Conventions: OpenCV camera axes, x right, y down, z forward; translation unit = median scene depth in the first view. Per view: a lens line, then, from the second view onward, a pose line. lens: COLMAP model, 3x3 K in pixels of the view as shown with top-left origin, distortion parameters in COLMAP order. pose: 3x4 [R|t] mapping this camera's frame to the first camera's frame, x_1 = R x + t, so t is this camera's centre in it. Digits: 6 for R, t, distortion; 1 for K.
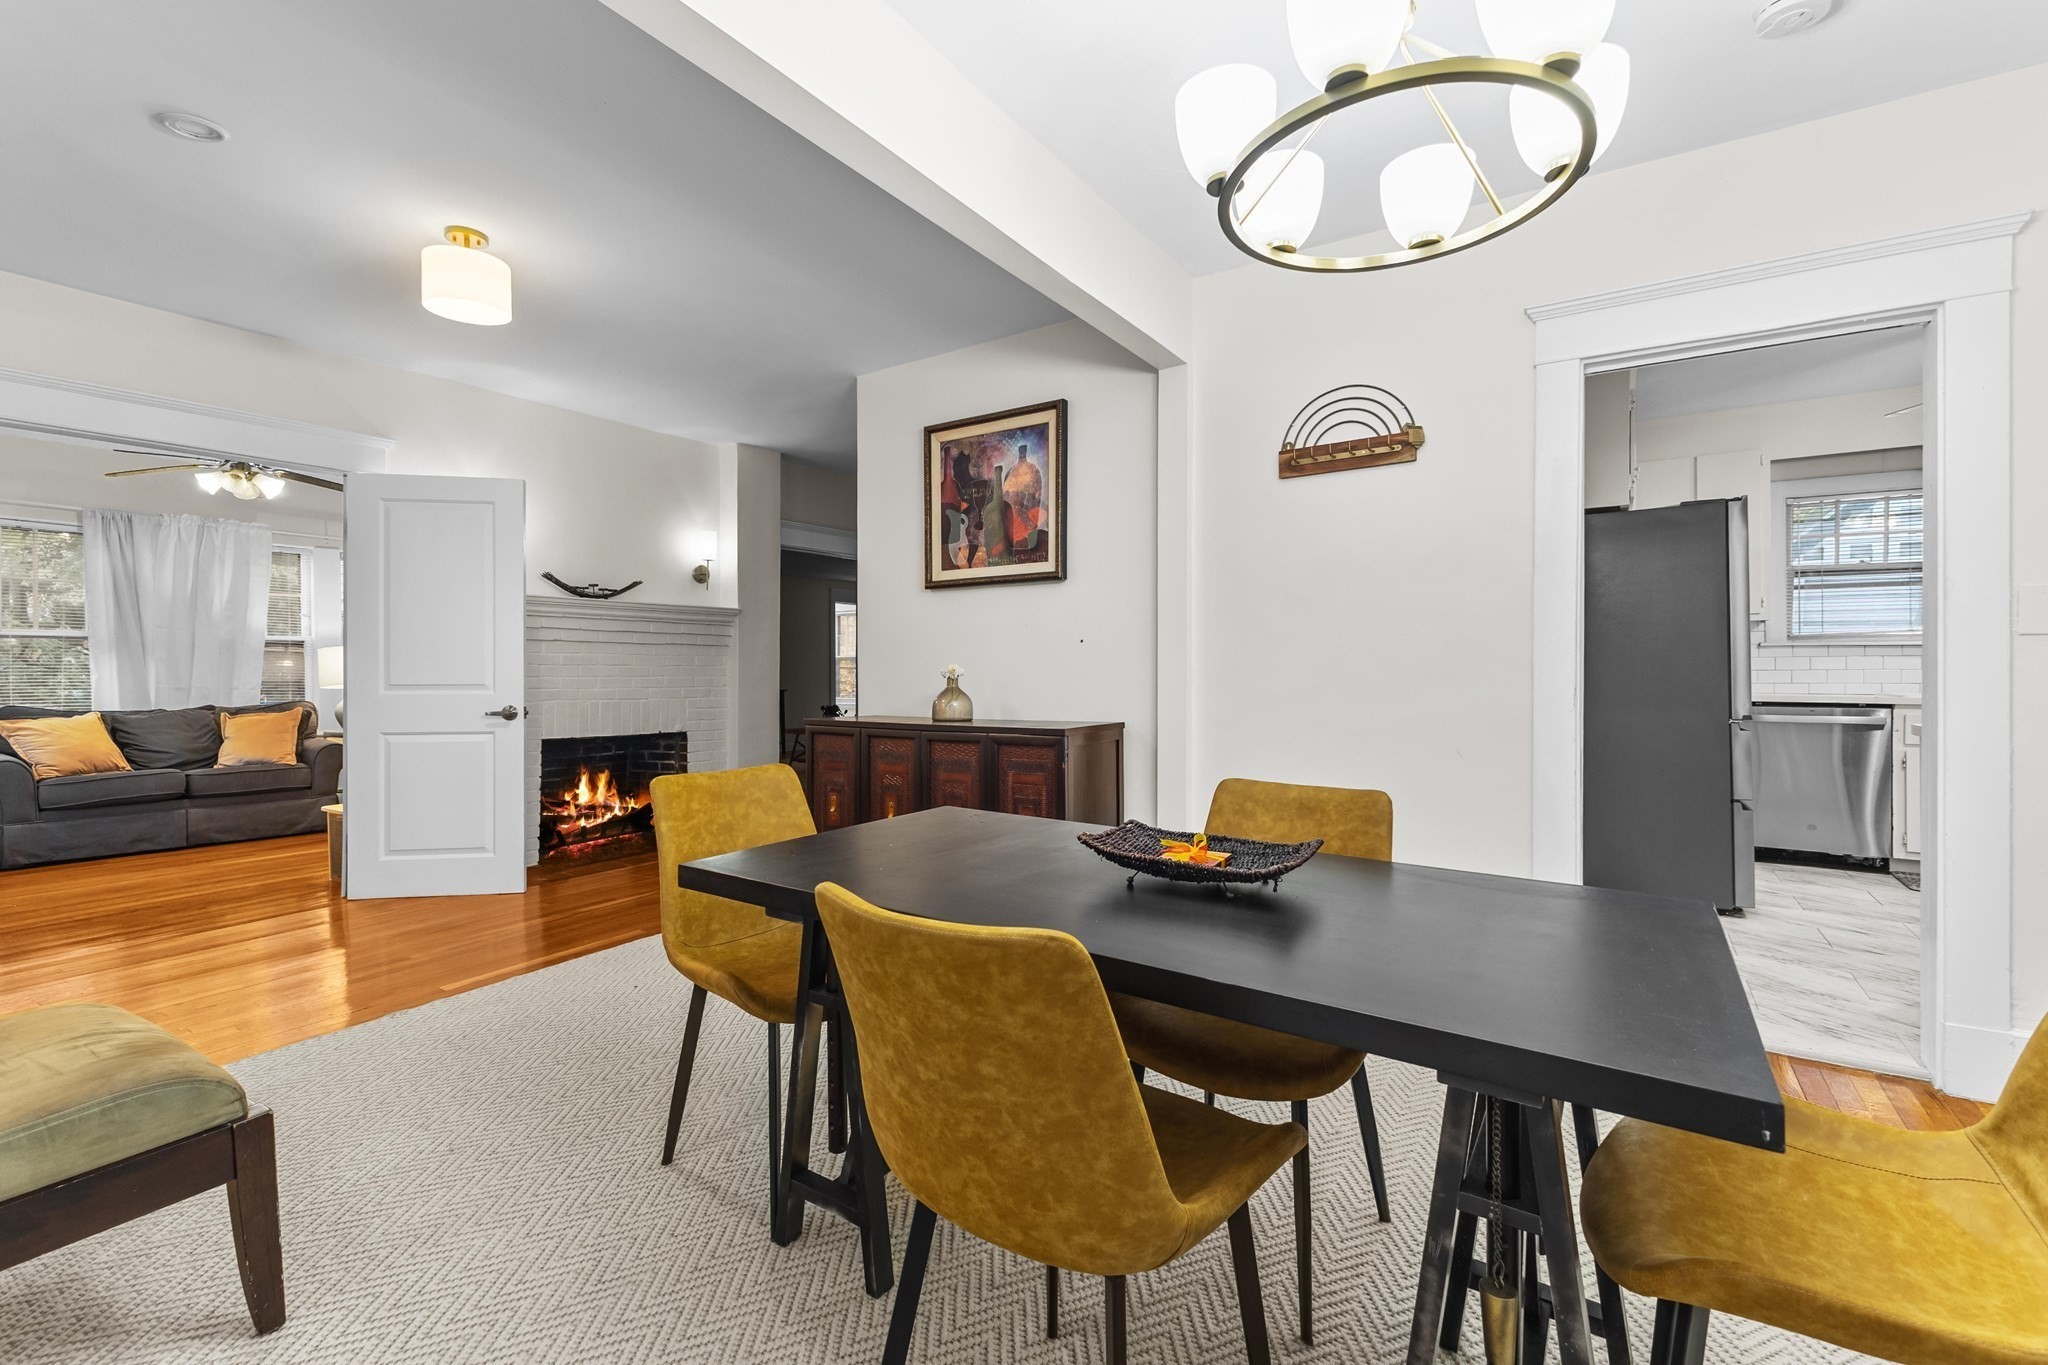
lens RADIAL K [[888.2, 0, 1020.1], [0, 888.2, 669.6], [0, 0, 1]] dist [0.004568, -0.000936]
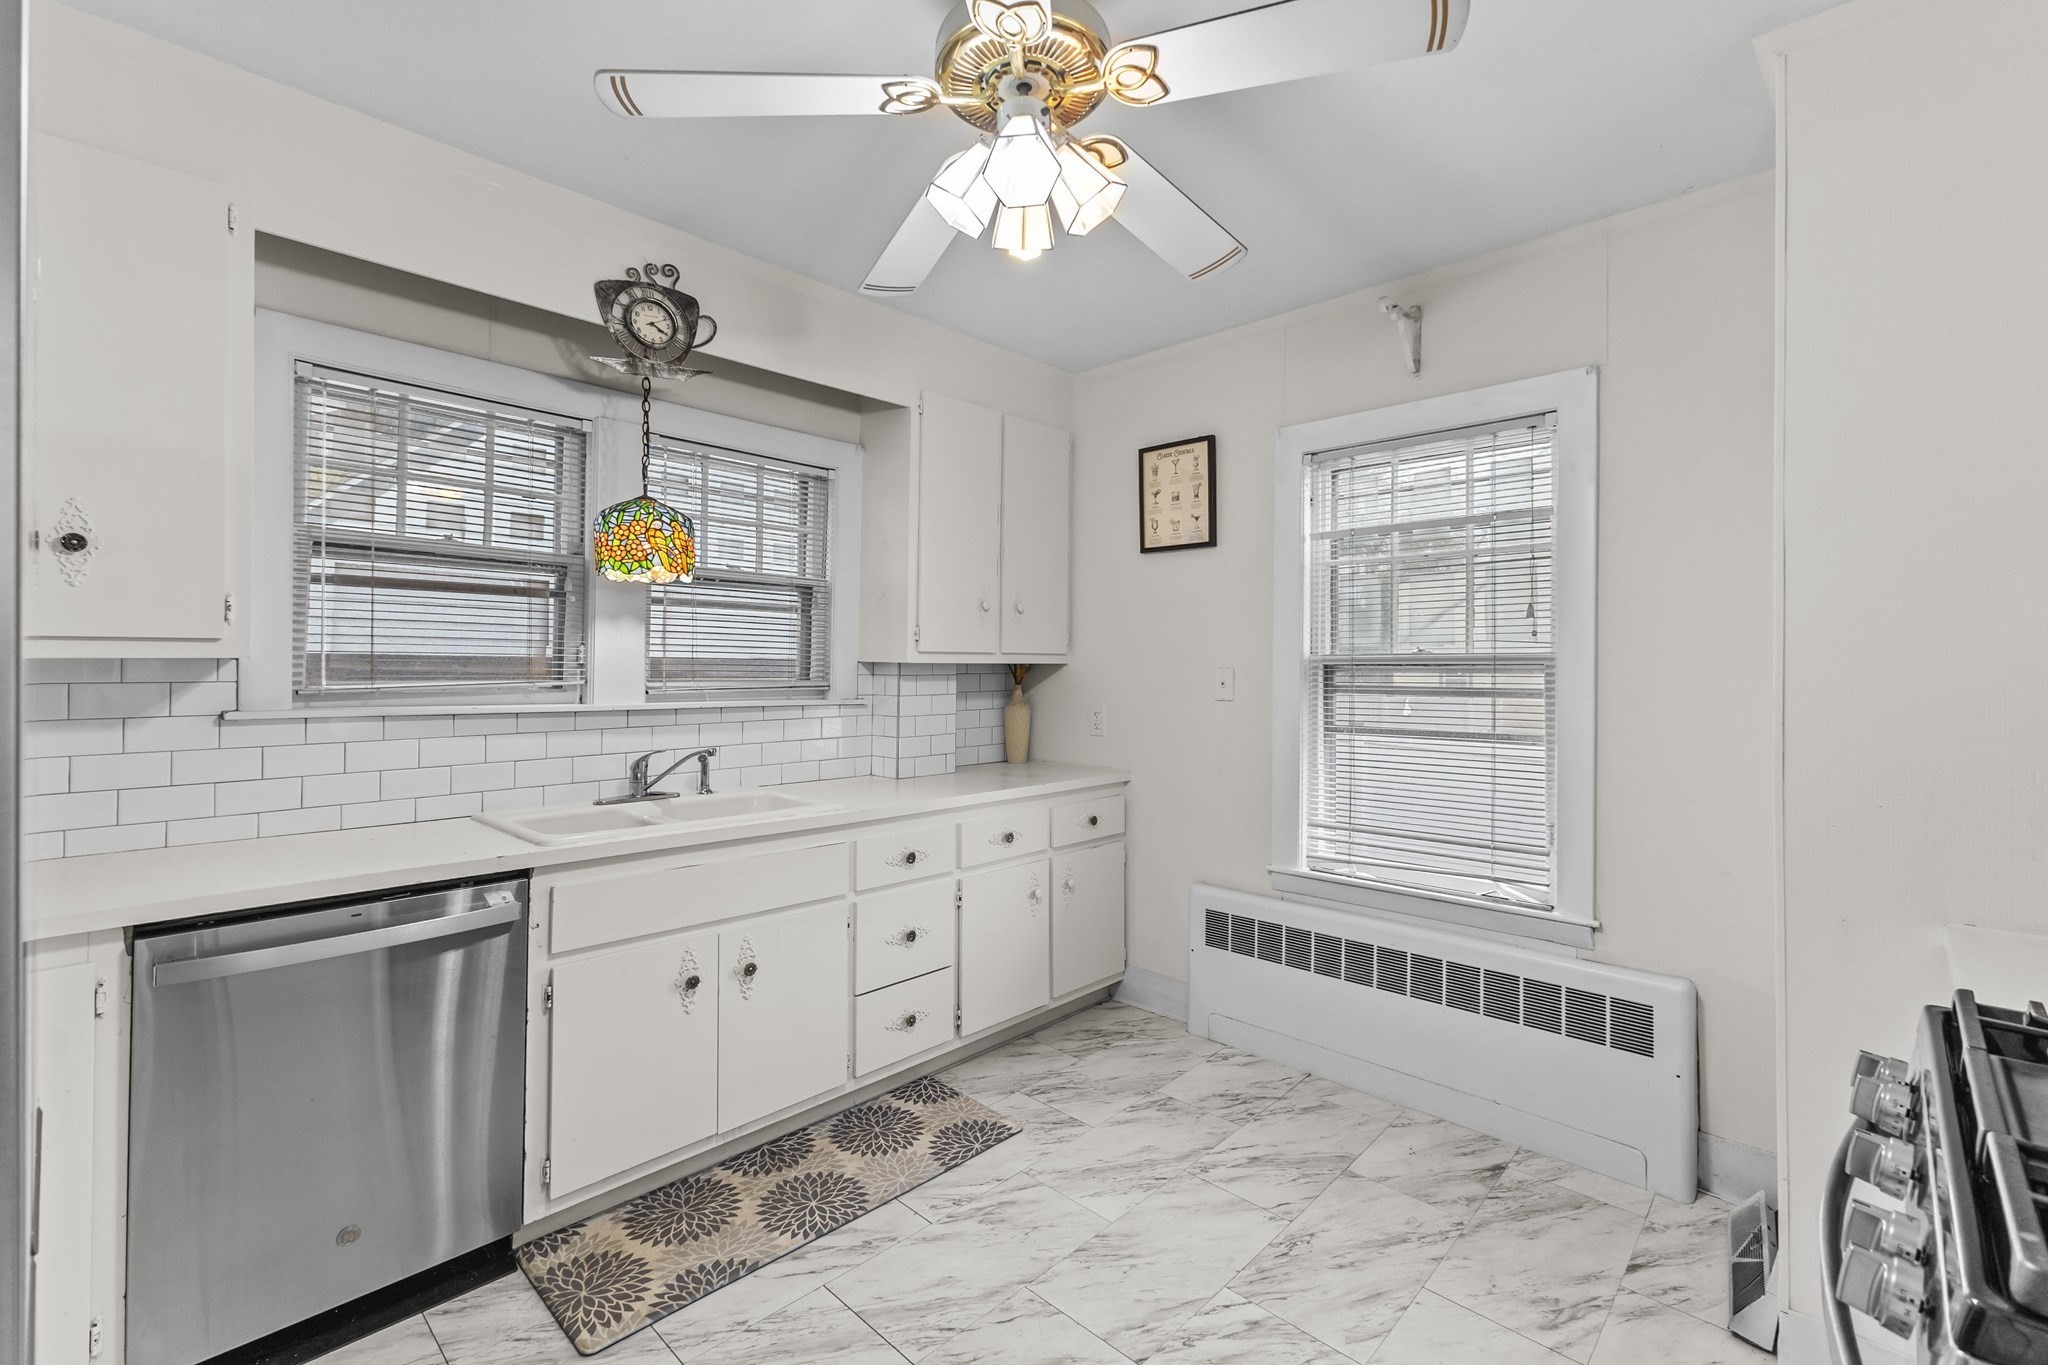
lens RADIAL K [[888.2, 0, 1042.1], [0, 888.2, 650.4], [0, 0, 1]] dist [0.004568, -0.000936]
pose [[0.165317, 0.016605, 0.986101, 0.522505], [-0.002464, 0.999862, -0.016423, -0.052892], [-0.986237, 0.000285, 0.165335, 0.602235]]
